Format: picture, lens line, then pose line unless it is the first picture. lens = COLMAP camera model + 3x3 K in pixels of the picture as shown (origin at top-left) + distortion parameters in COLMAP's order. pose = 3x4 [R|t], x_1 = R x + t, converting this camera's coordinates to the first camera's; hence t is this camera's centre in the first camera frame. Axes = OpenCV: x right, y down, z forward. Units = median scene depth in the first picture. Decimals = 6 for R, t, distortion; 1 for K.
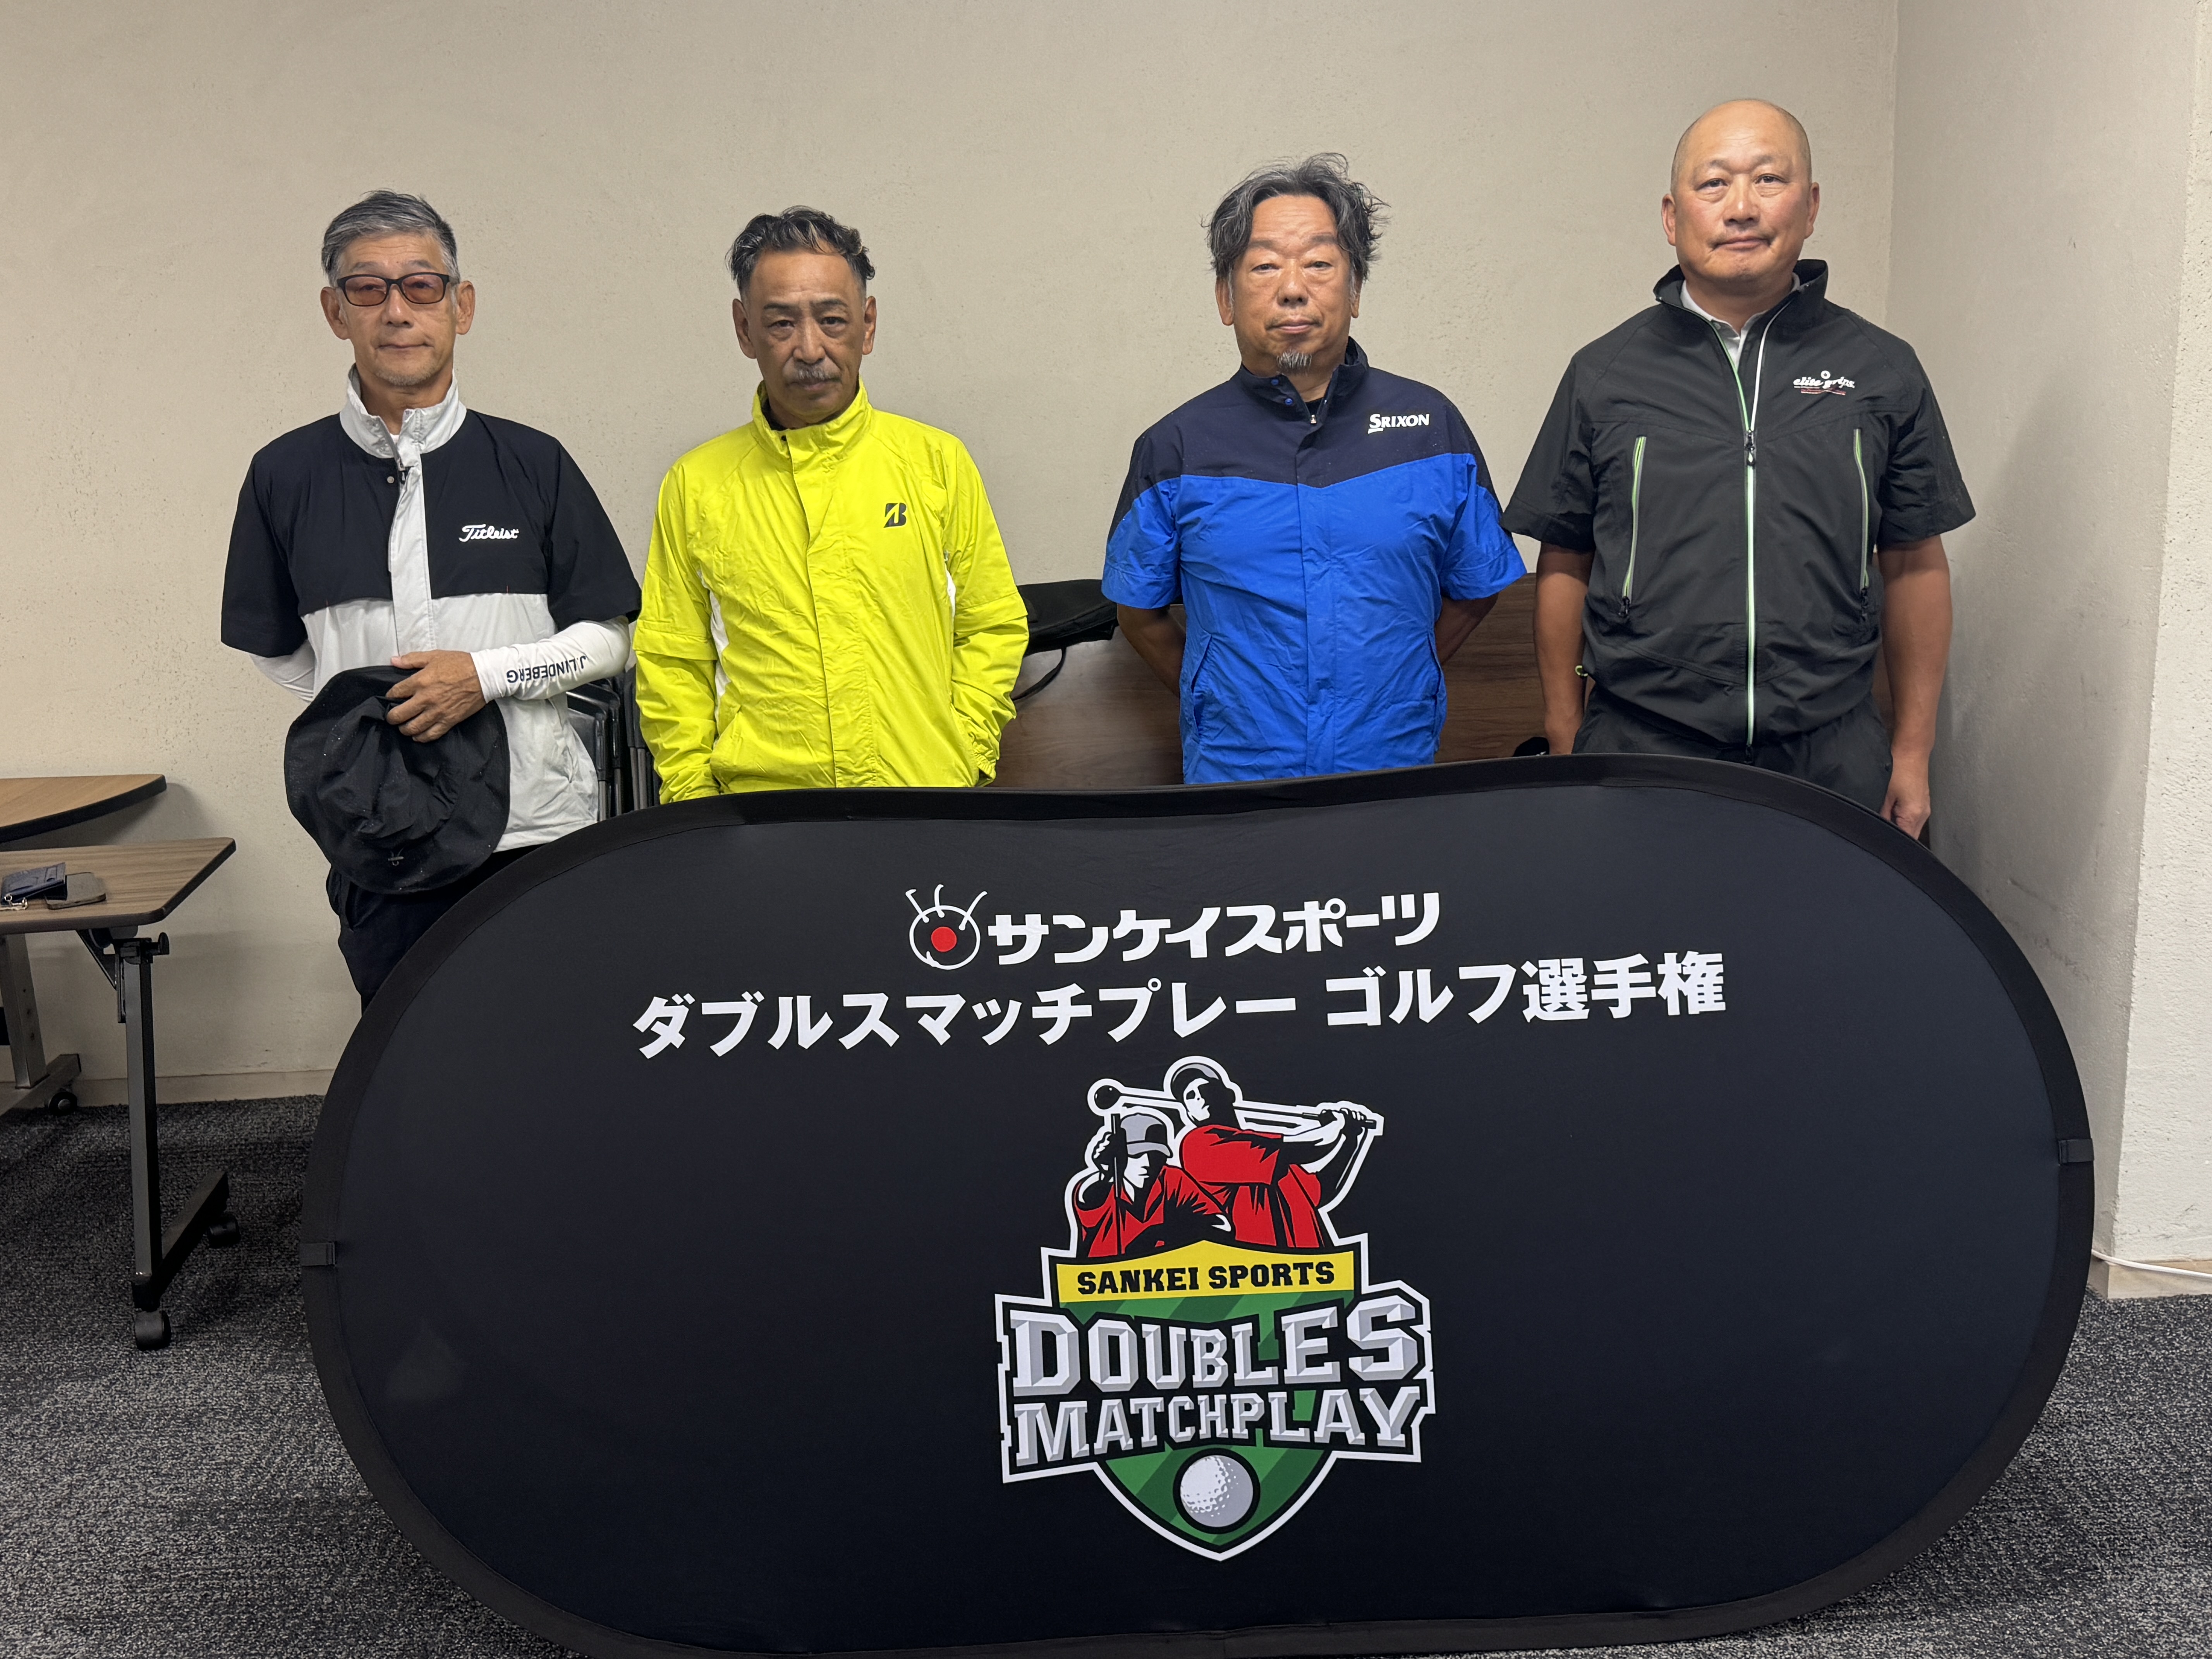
lens RADIAL K [[2130.2, 0, 1111.3], [0, 2130.2, 837.7], [0, 0, 1]] dist [0.115514, -0.166334]
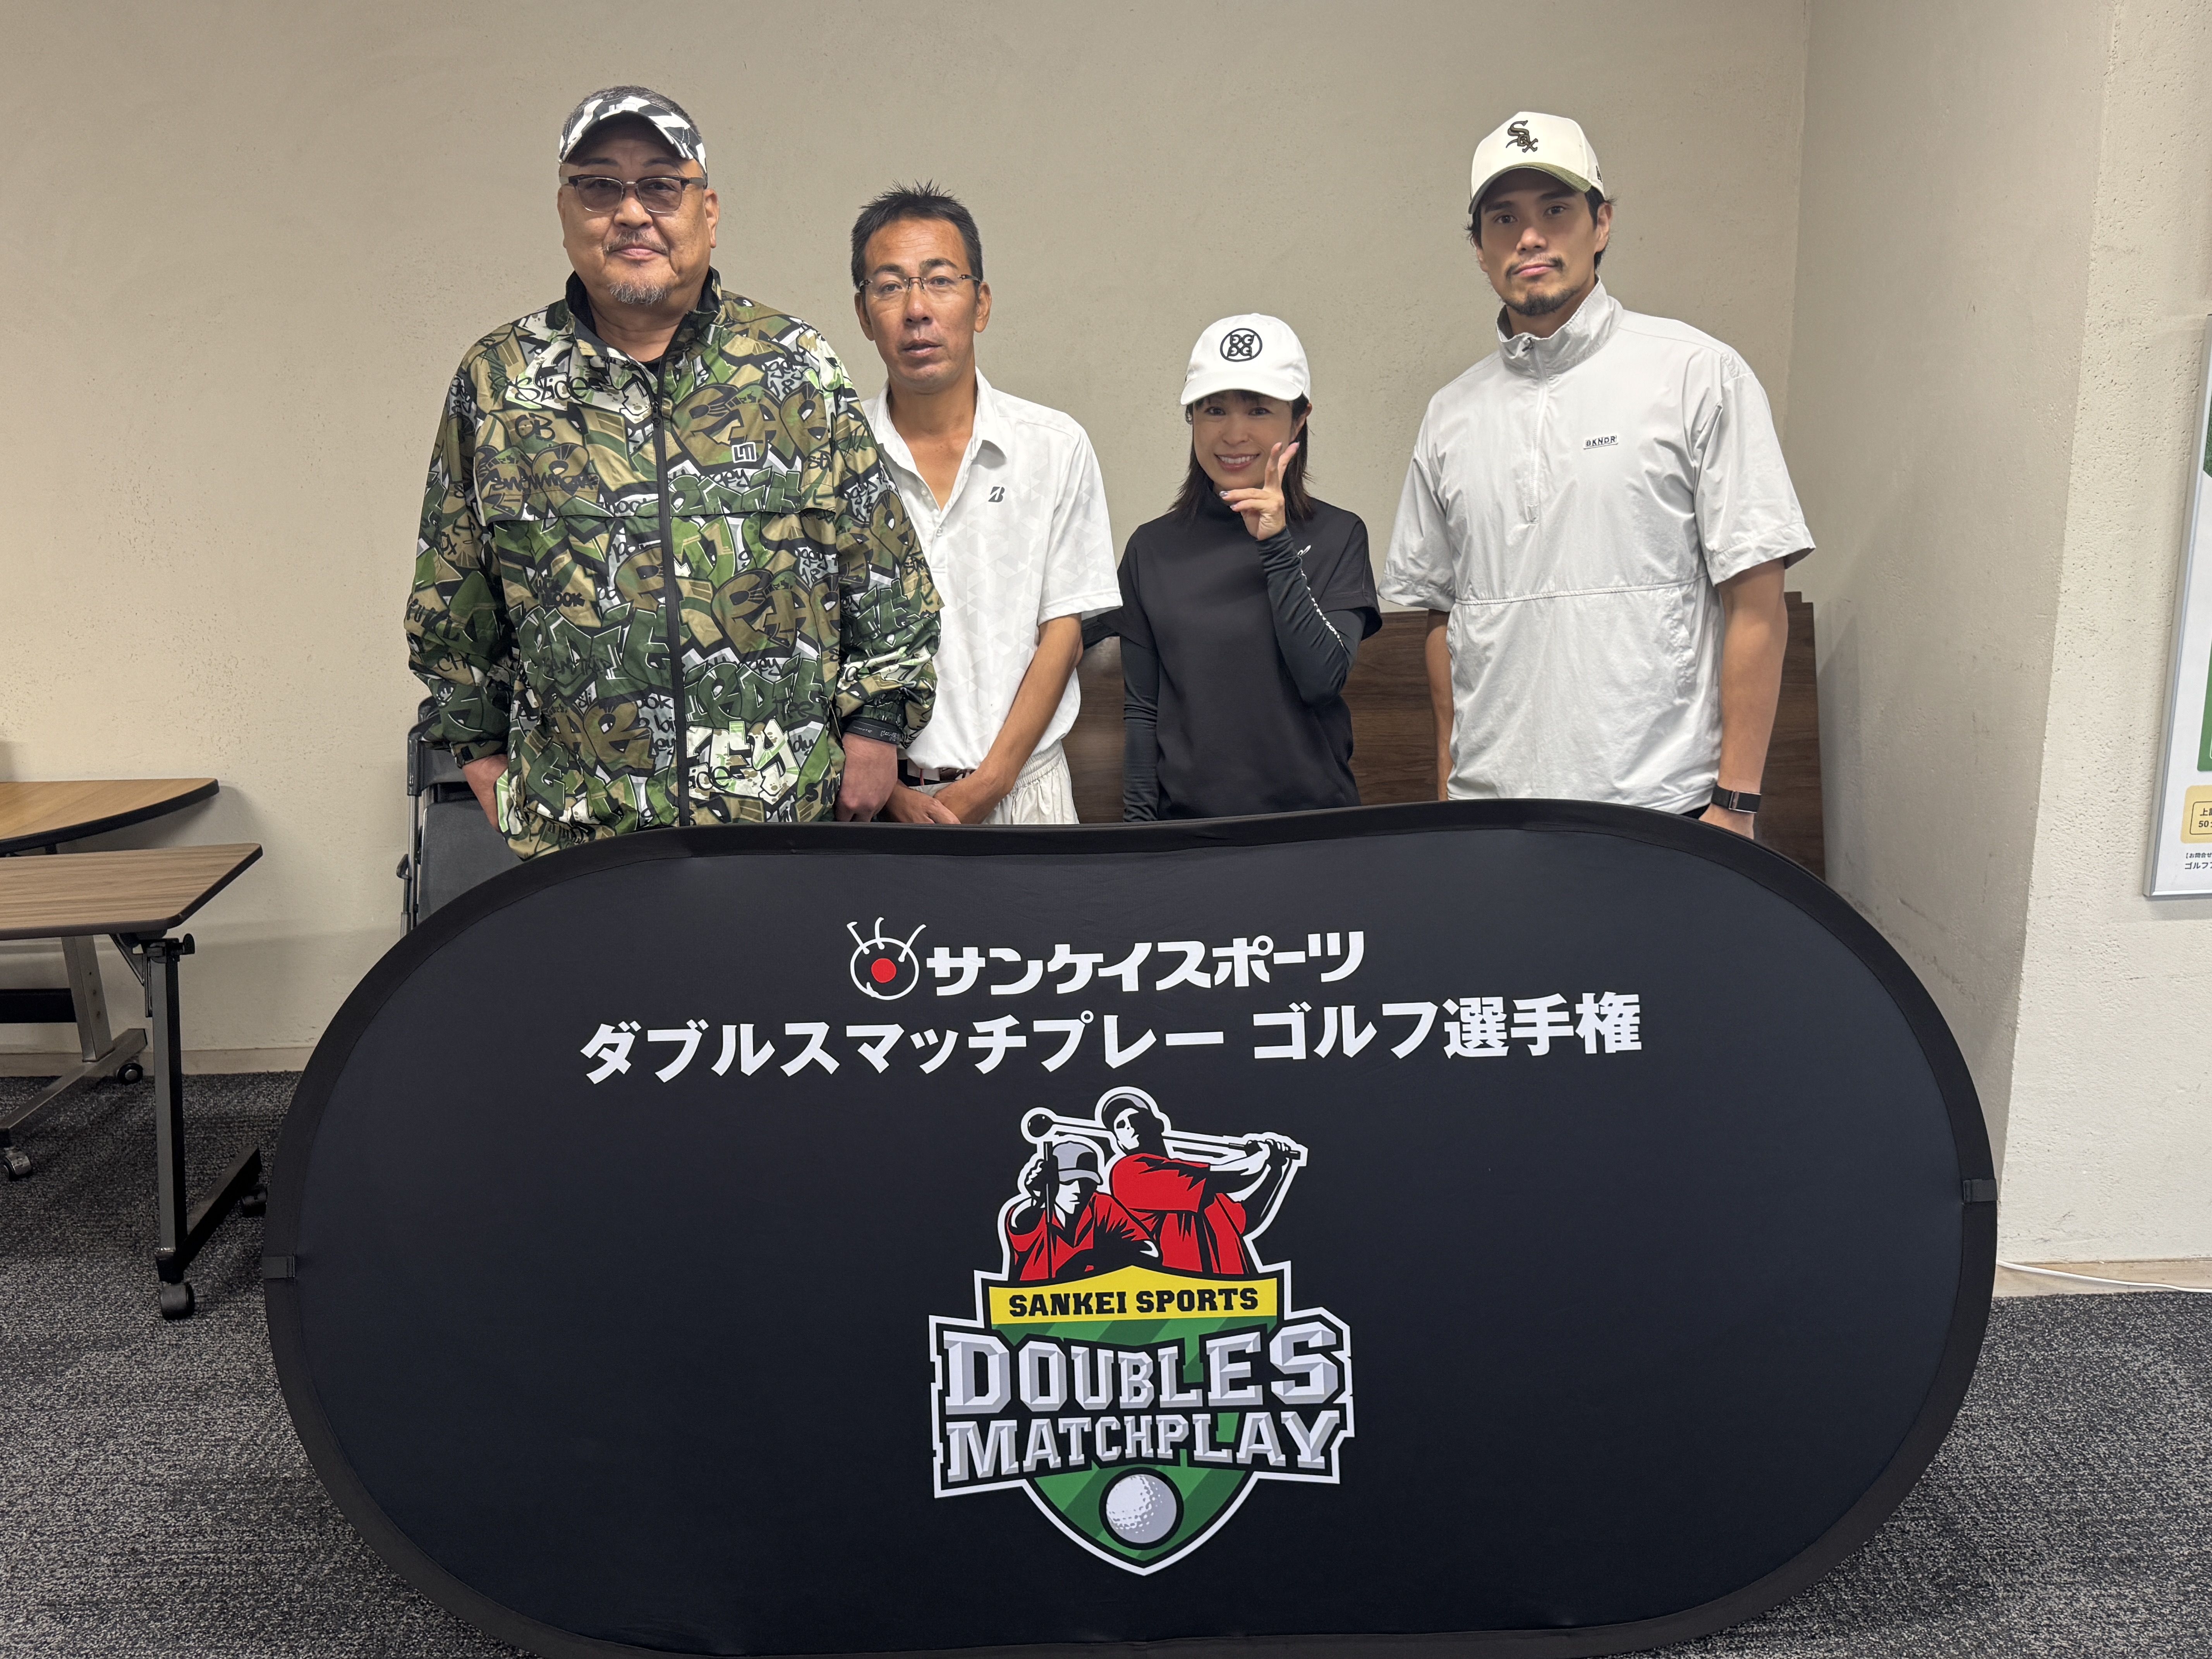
lens RADIAL K [[1721.7, 0, 1106.0], [0, 1721.7, 829.5], [0, 0, 1]] dist [0.122922, -0.154866]
pose [[0.999919, 0.010937, -0.006442, 0.033853], [-0.010836, 0.999820, 0.015543, -0.034994], [0.006611, -0.015472, 0.999858, 0.166707]]
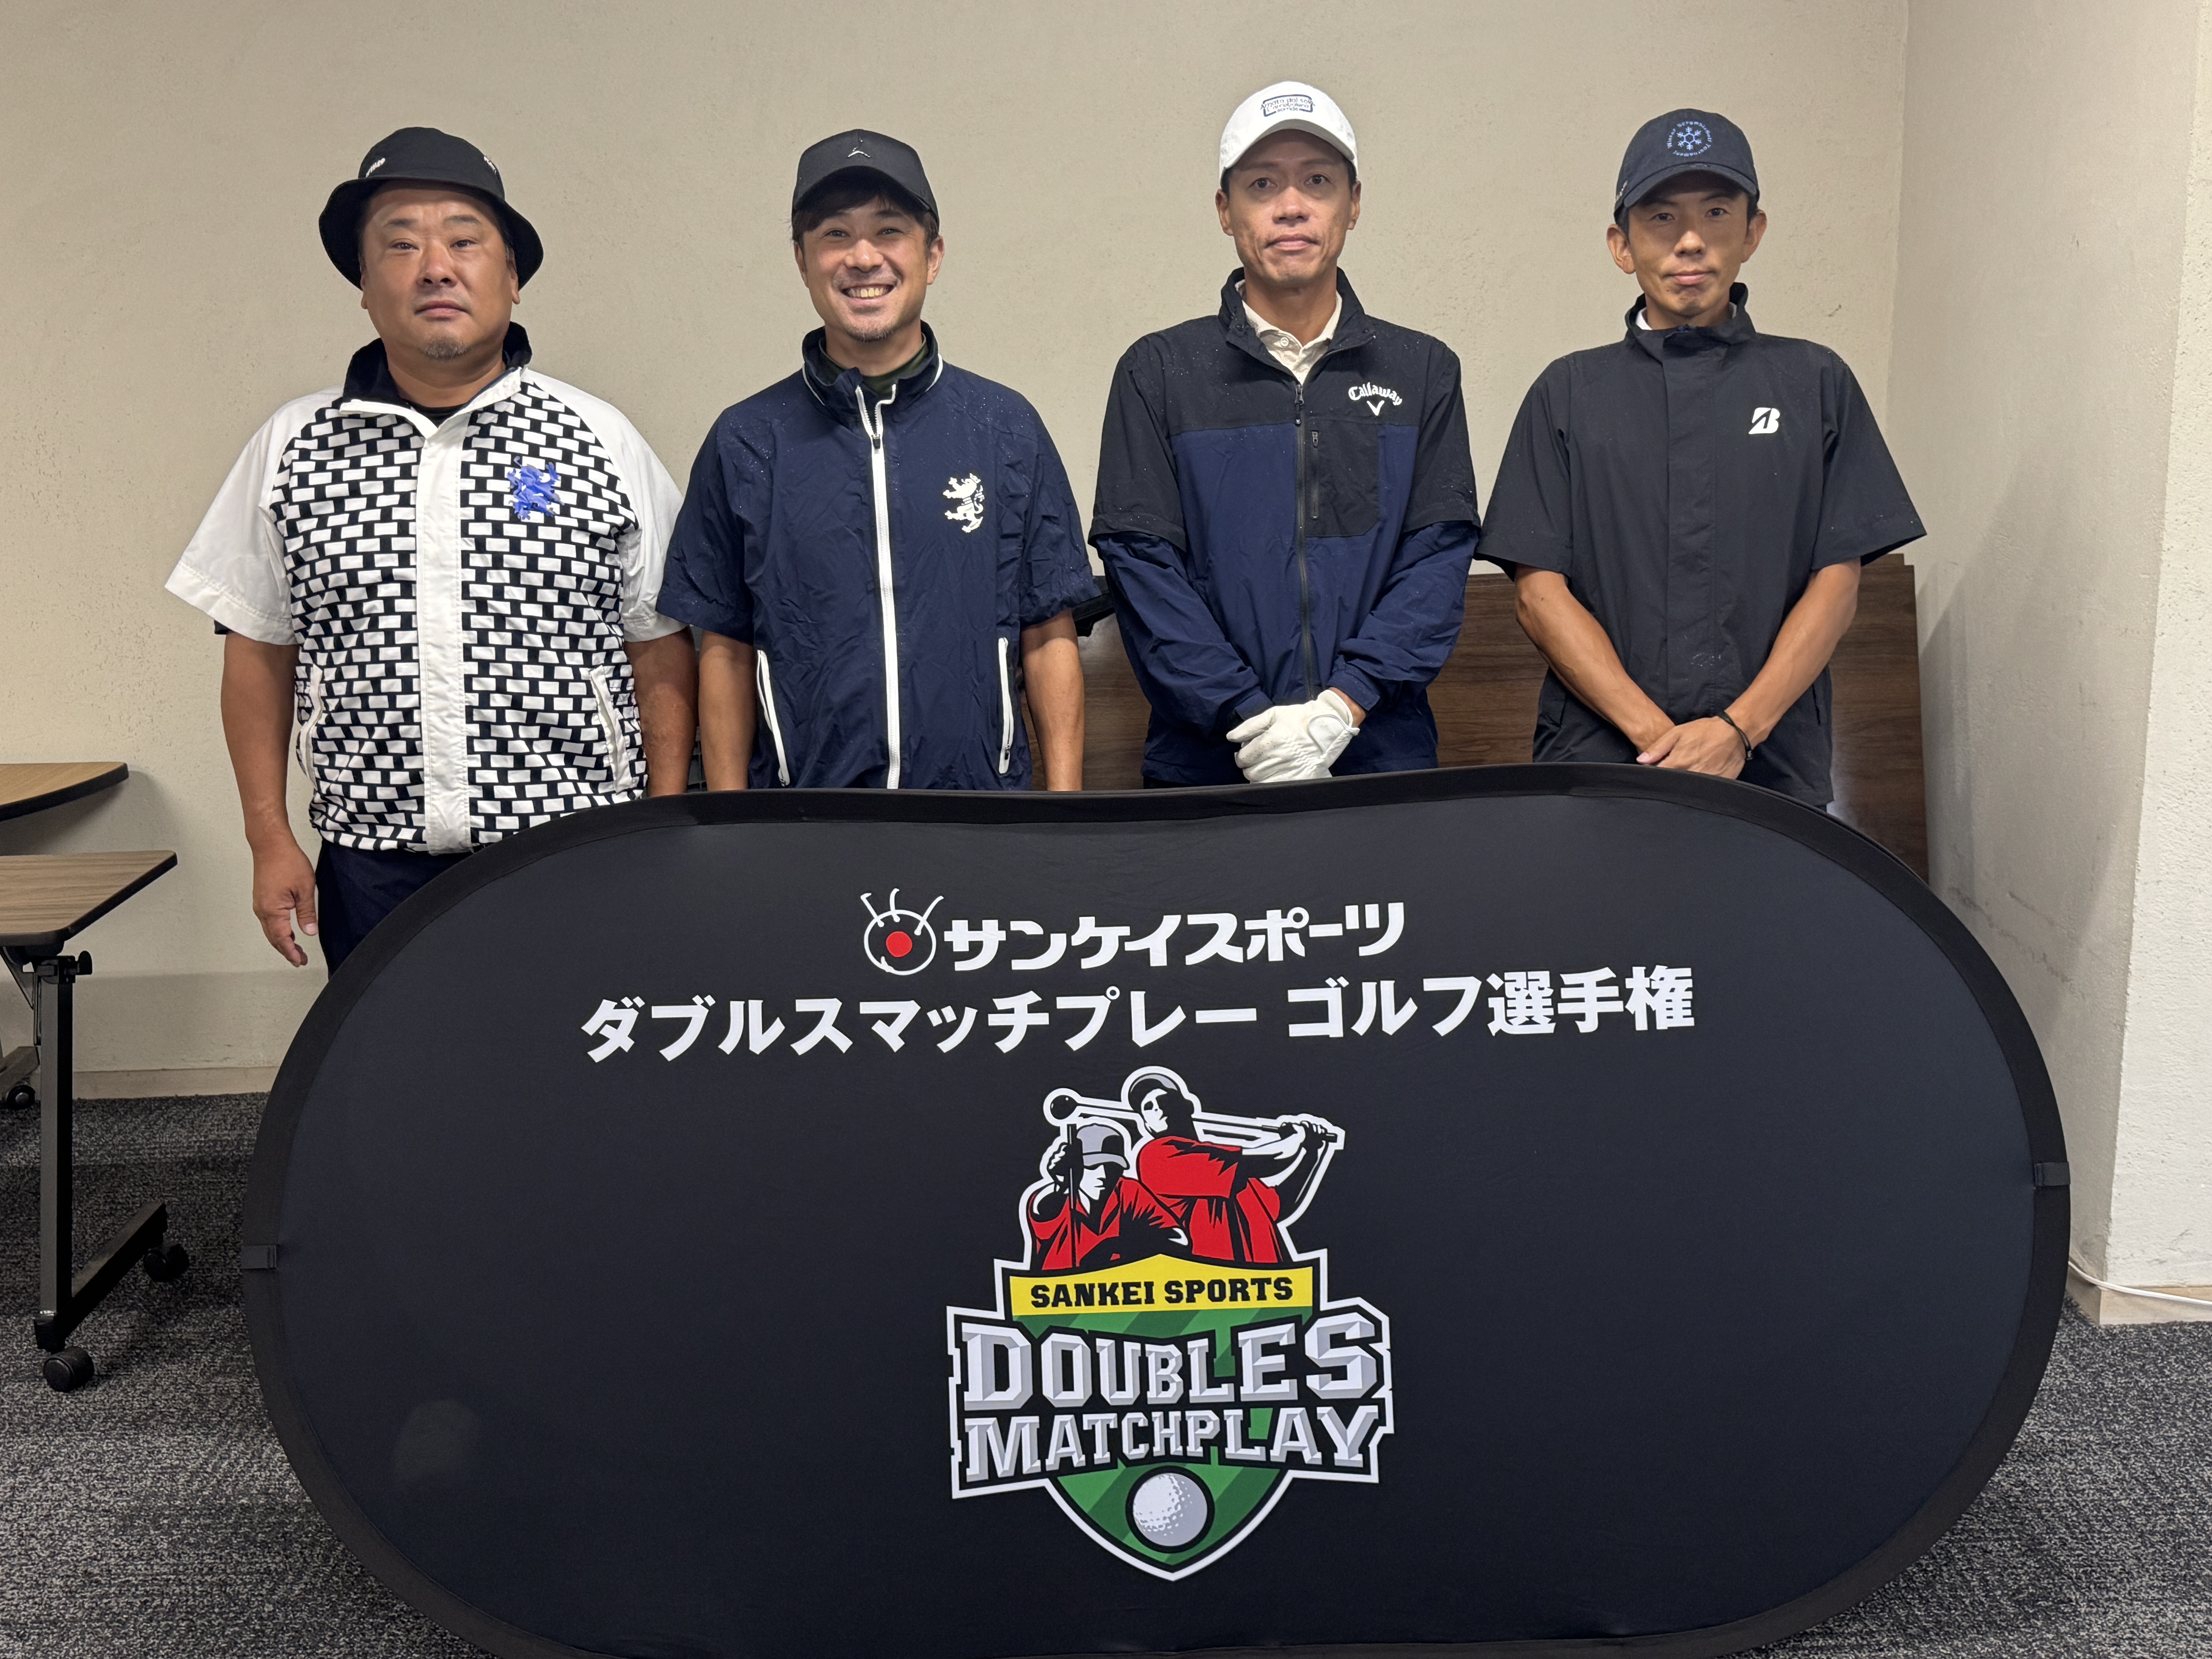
lens RADIAL K [[2203.0, 0, 1114.1], [0, 2203.0, 833.0], [0, 0, 1]] dist [0.105469, -0.129506]
pose [[0.999904, 0.011317, -0.007949, 0.028081], [-0.011305, 0.999935, 0.001467, -0.006259], [0.007965, -0.001377, 0.999967, -0.014281]]
